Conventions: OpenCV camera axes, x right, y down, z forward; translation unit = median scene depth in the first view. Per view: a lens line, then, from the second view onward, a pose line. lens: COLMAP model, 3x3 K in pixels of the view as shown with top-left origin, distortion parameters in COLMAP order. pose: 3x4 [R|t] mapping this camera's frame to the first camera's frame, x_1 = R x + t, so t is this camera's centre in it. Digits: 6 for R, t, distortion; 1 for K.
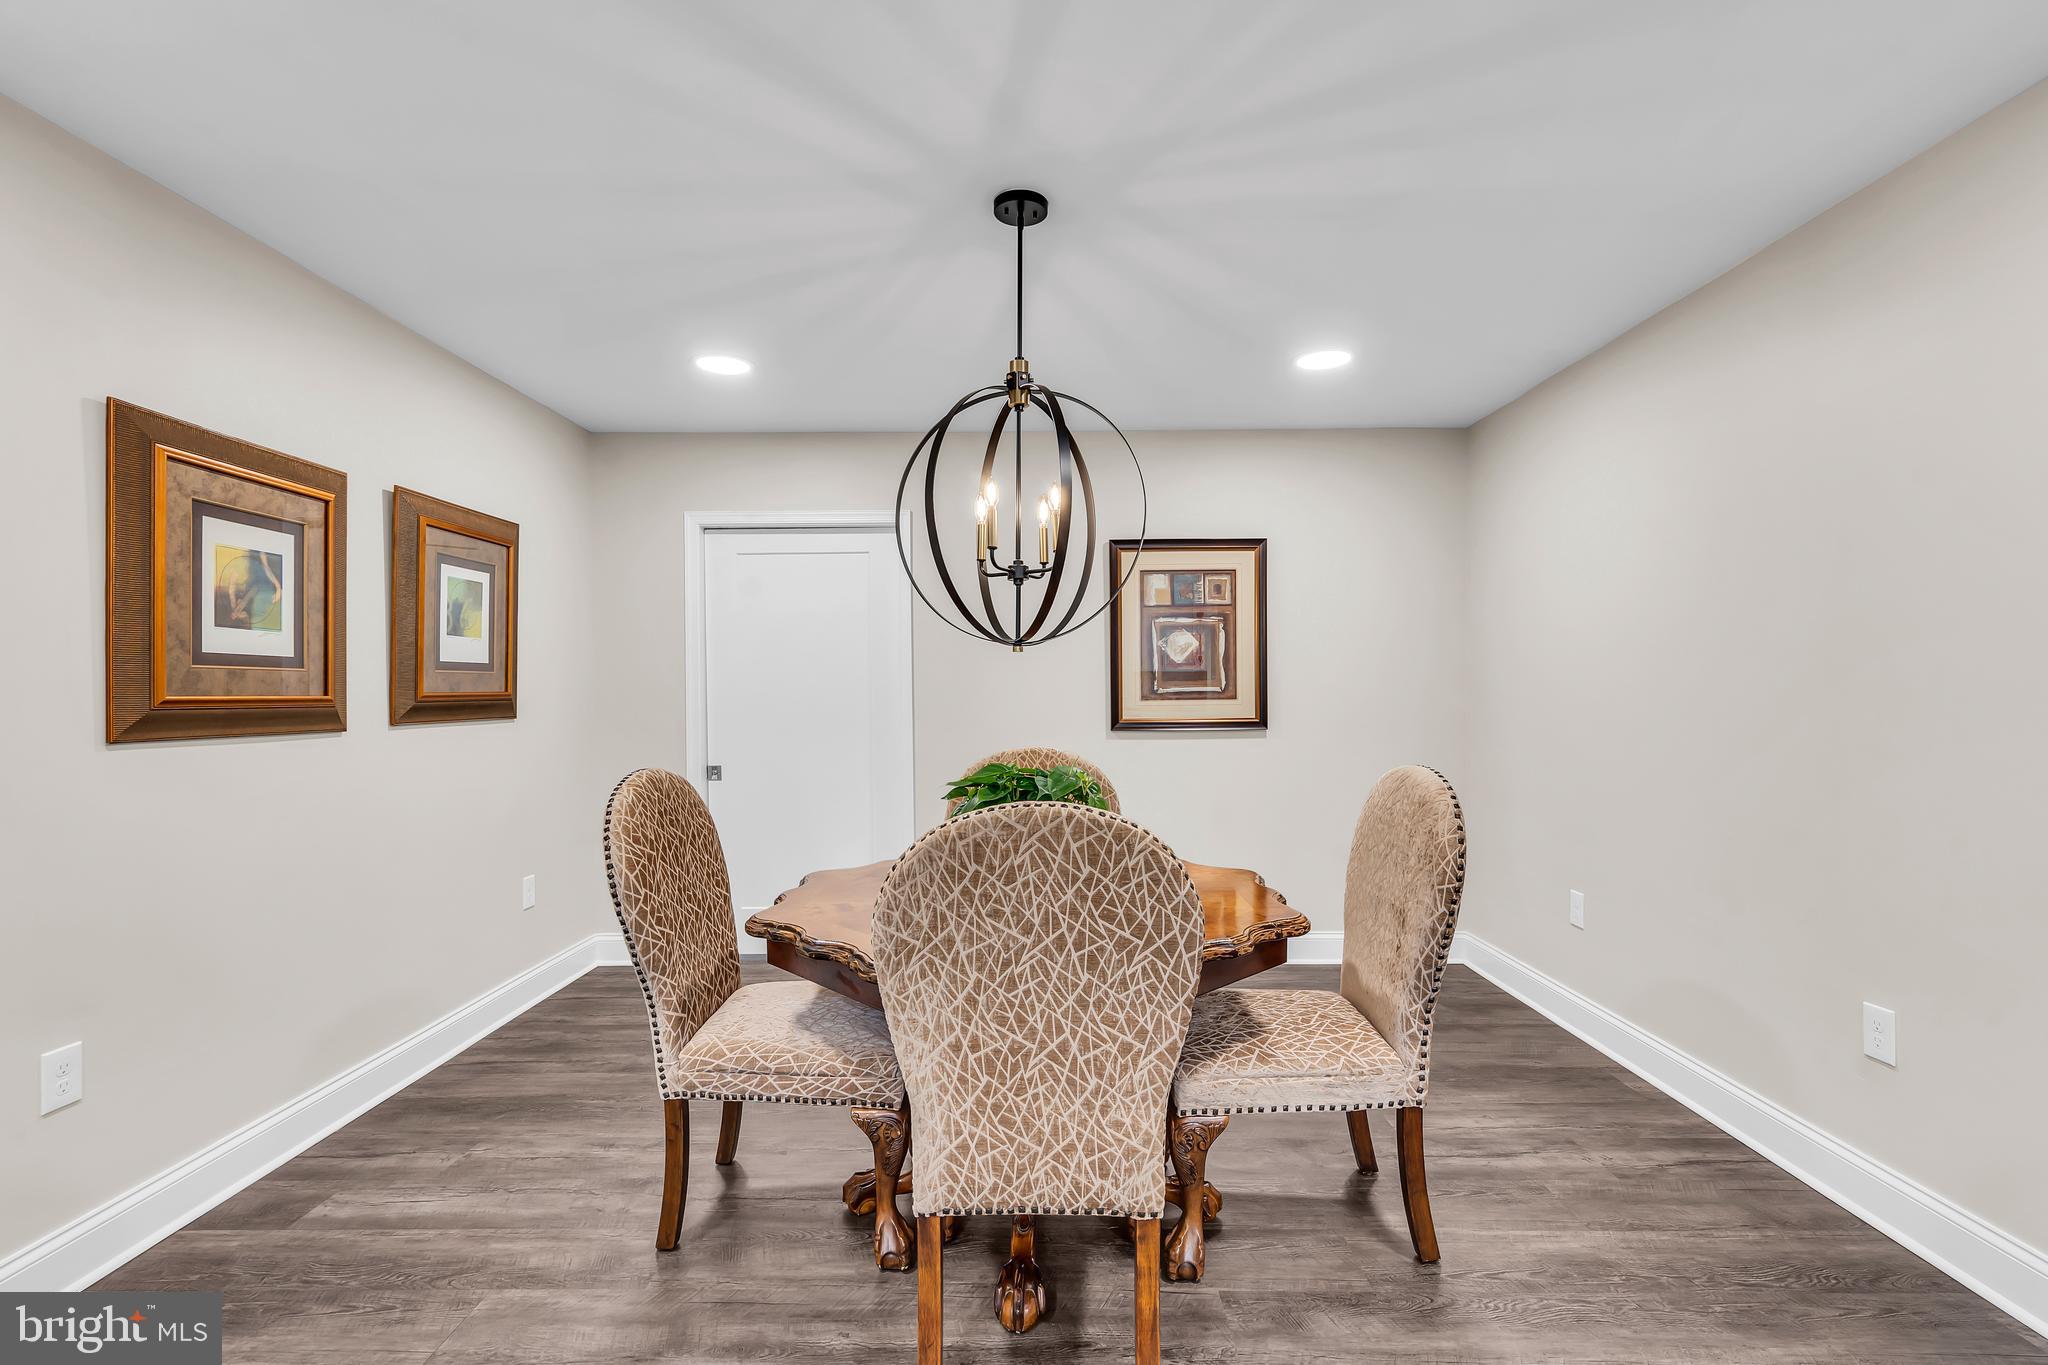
lens RADIAL K [[932.3, 0, 1019.5], [0, 932.3, 694.2], [0, 0, 1]] dist [-0.004807, -0.001004]
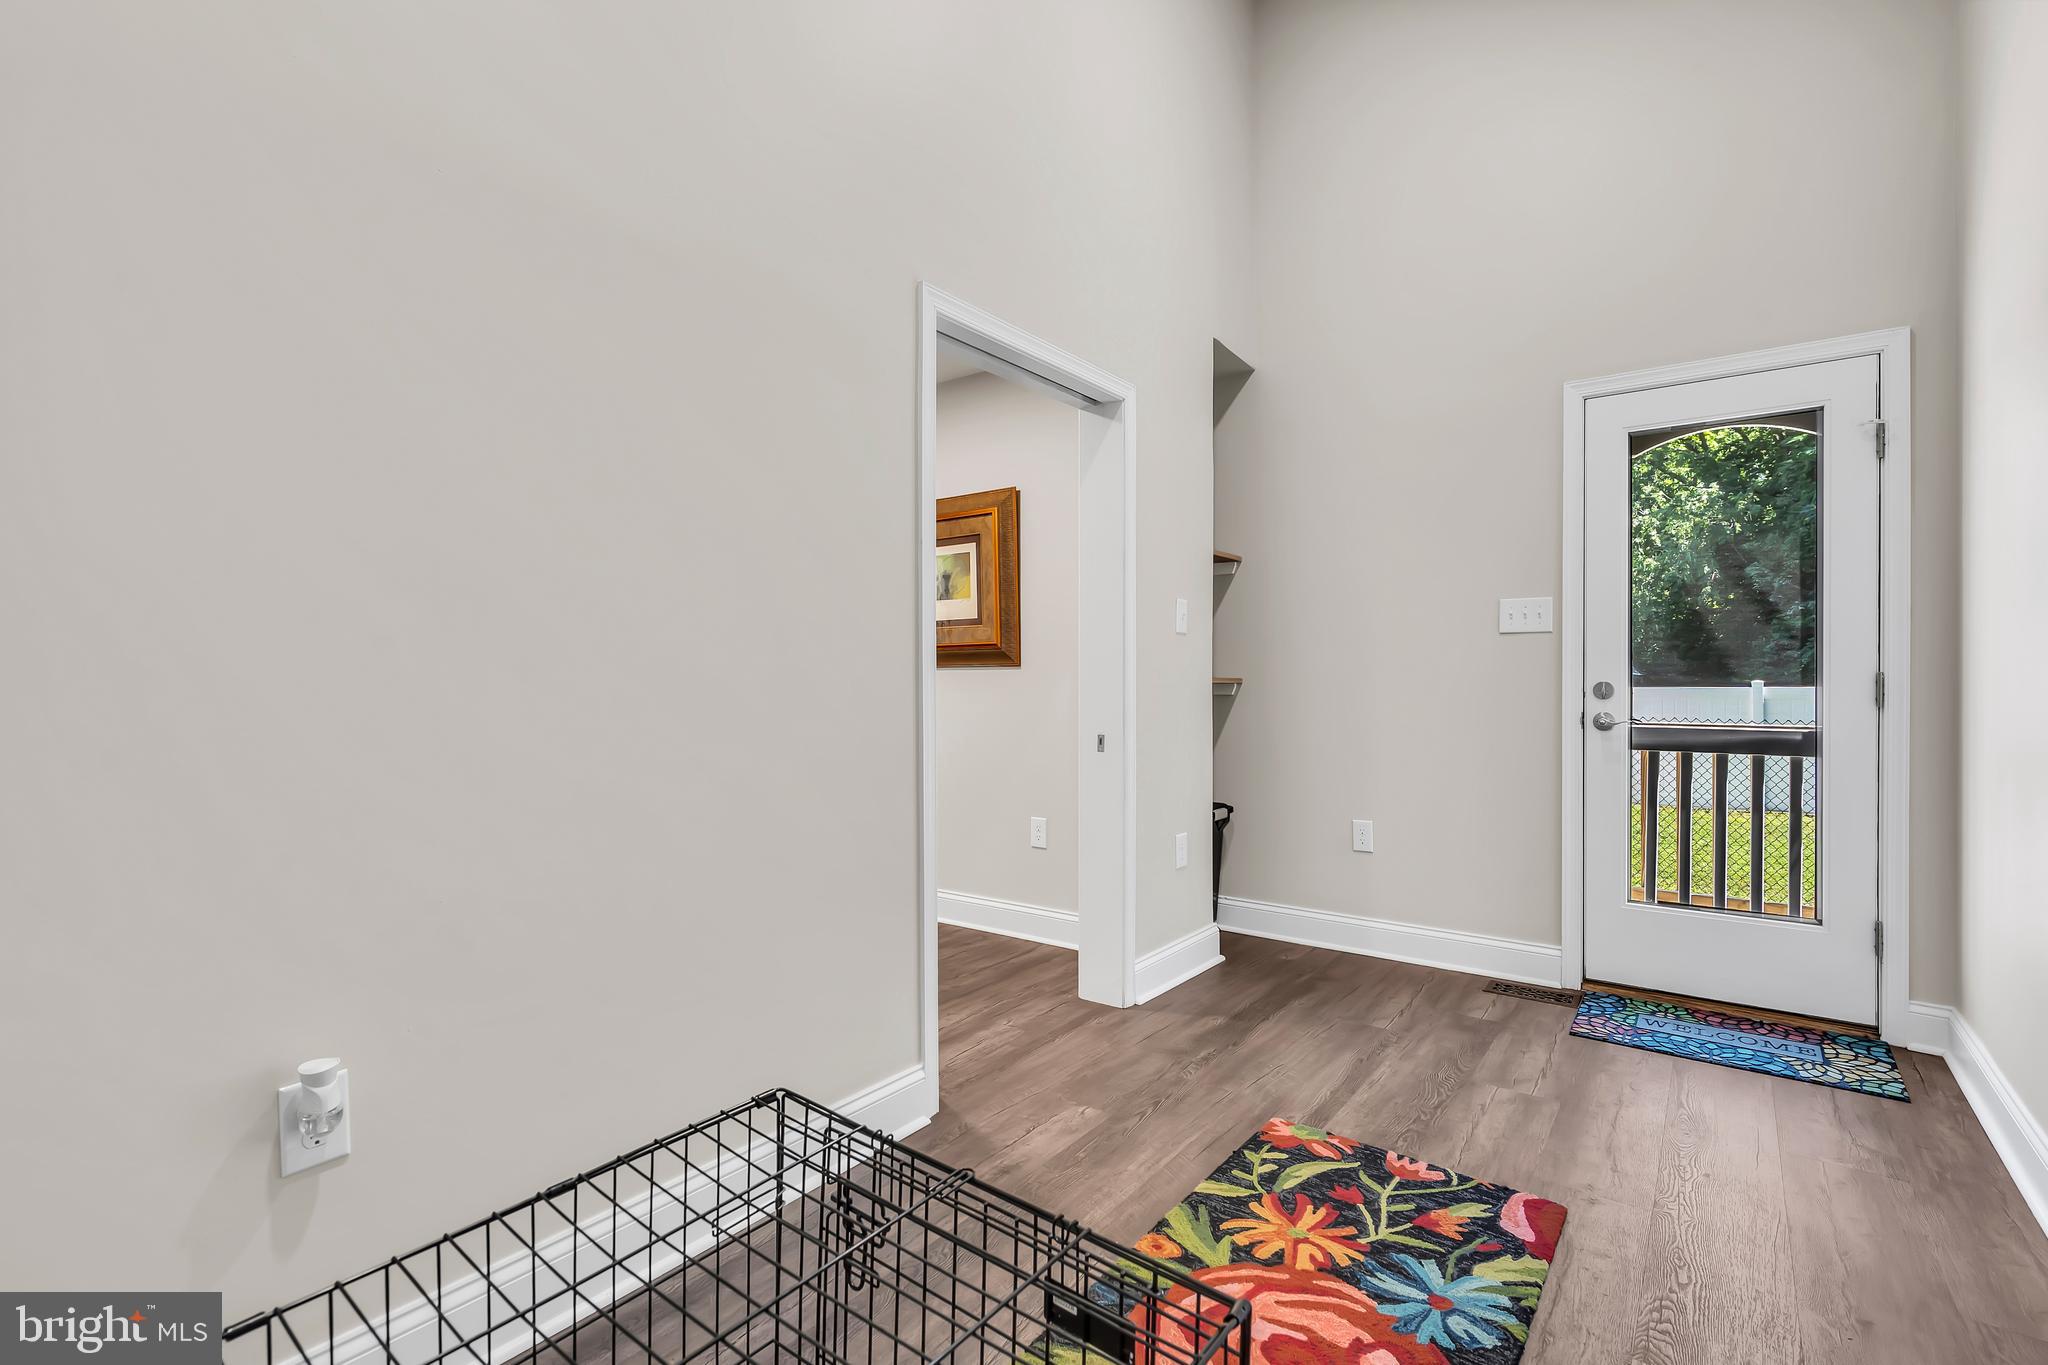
lens RADIAL K [[932.3, 0, 1022.5], [0, 932.3, 678.1], [0, 0, 1]] dist [-0.004807, -0.001004]
pose [[-0.589402, -0.000230, -0.807840, 0.287097], [0.001260, 0.999998, -0.001204, 0.035400], [0.807839, -0.001728, -0.589401, 1.423579]]
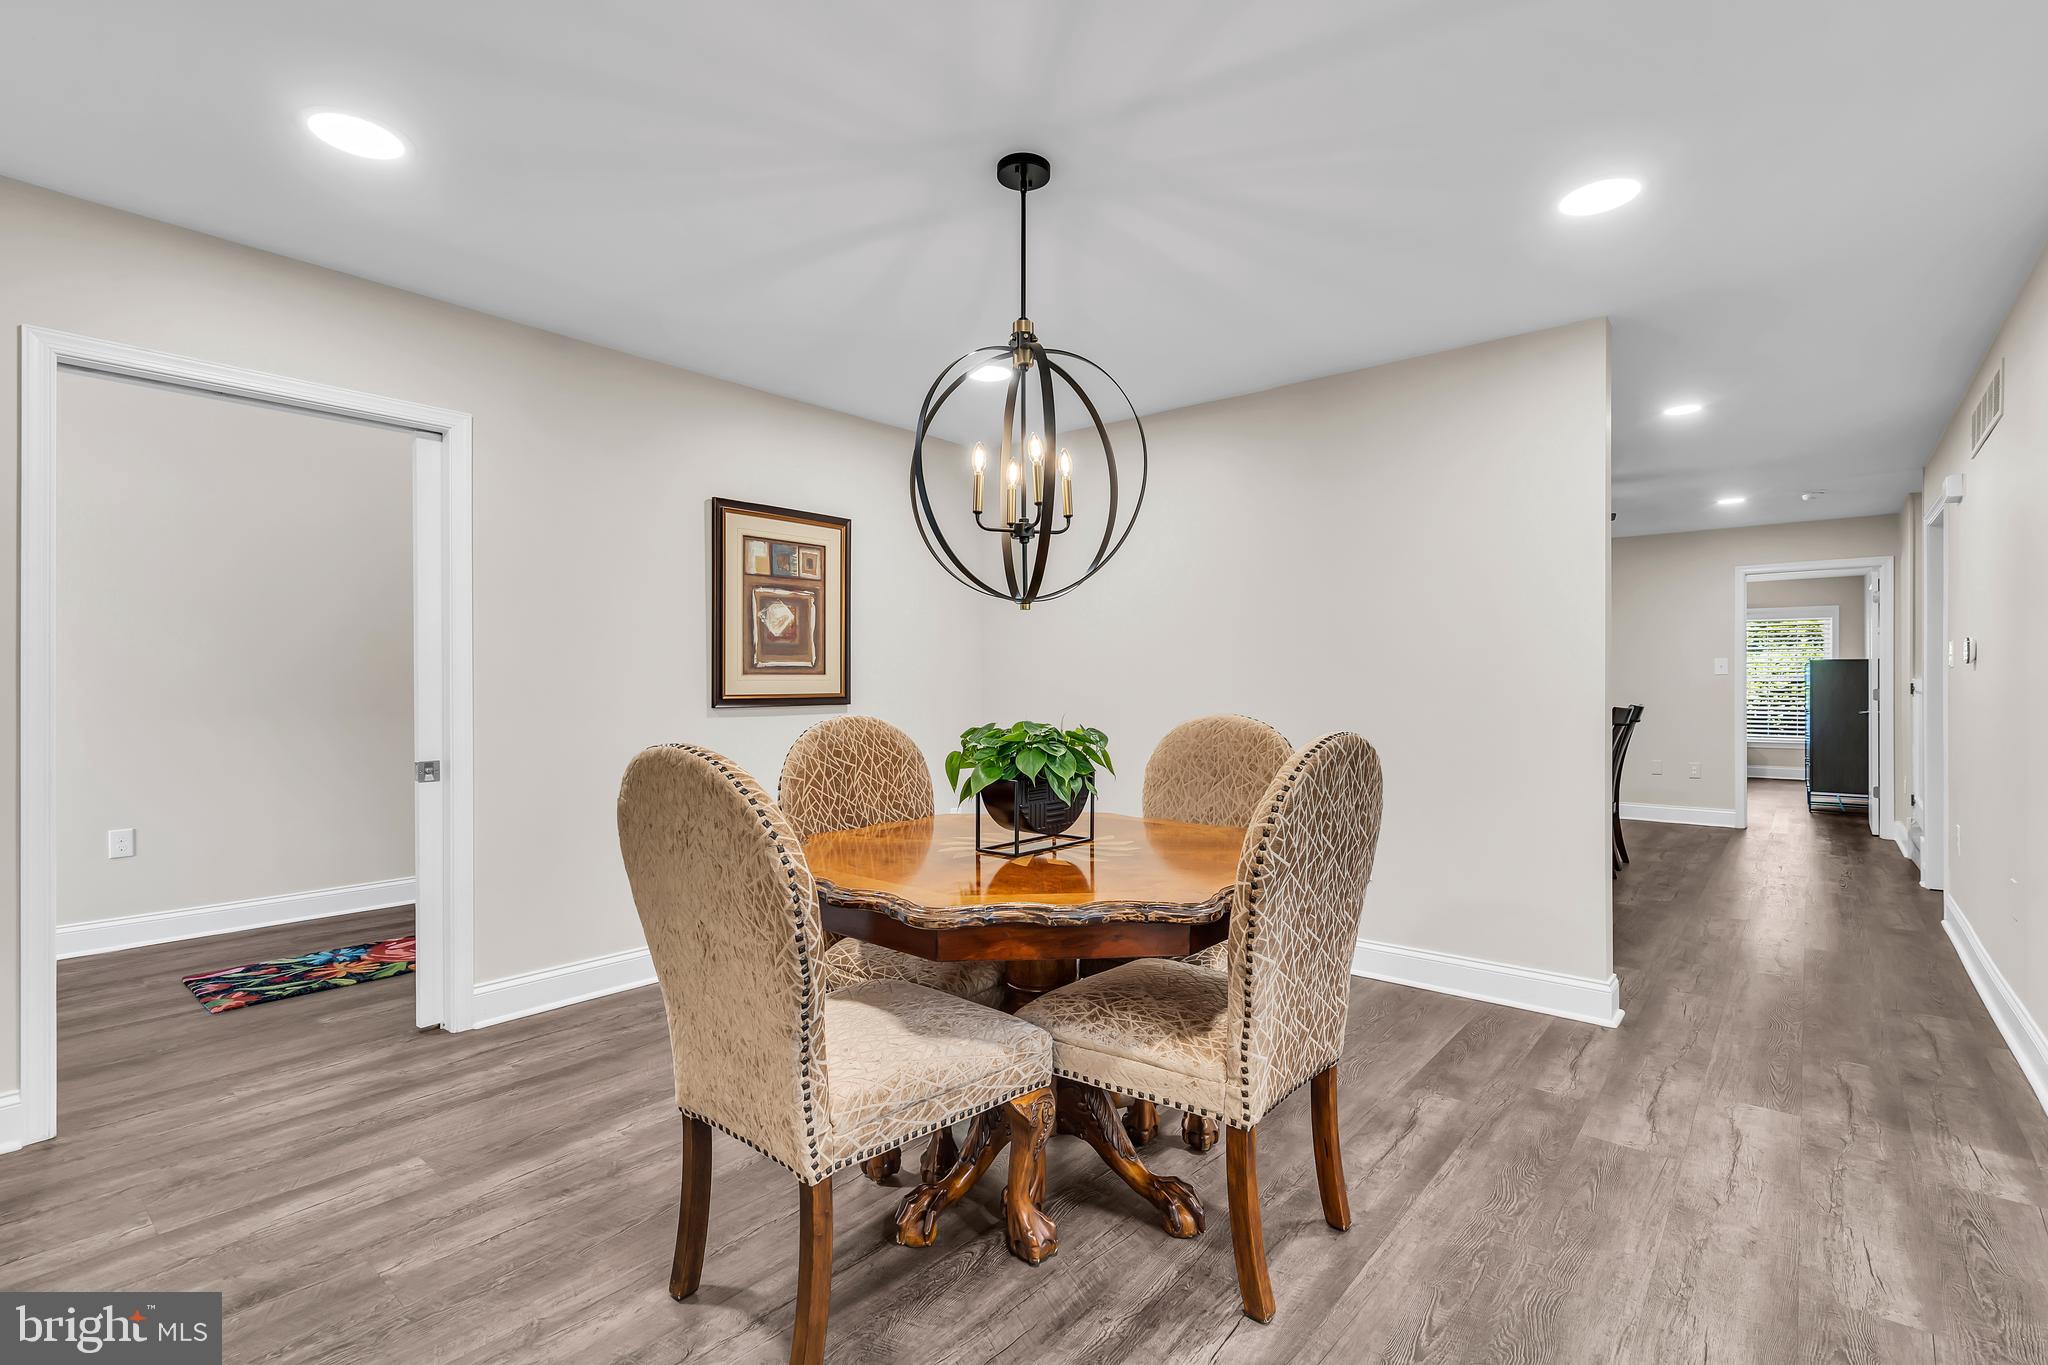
lens RADIAL K [[932.3, 0, 1007.2], [0, 932.3, 697.3], [0, 0, 1]] dist [-0.004807, -0.001004]
pose [[0.639607, -0.005159, 0.768685, -0.416496], [-0.001299, 0.999969, 0.007793, 0.021676], [-0.768701, -0.005983, 0.639580, 0.203159]]
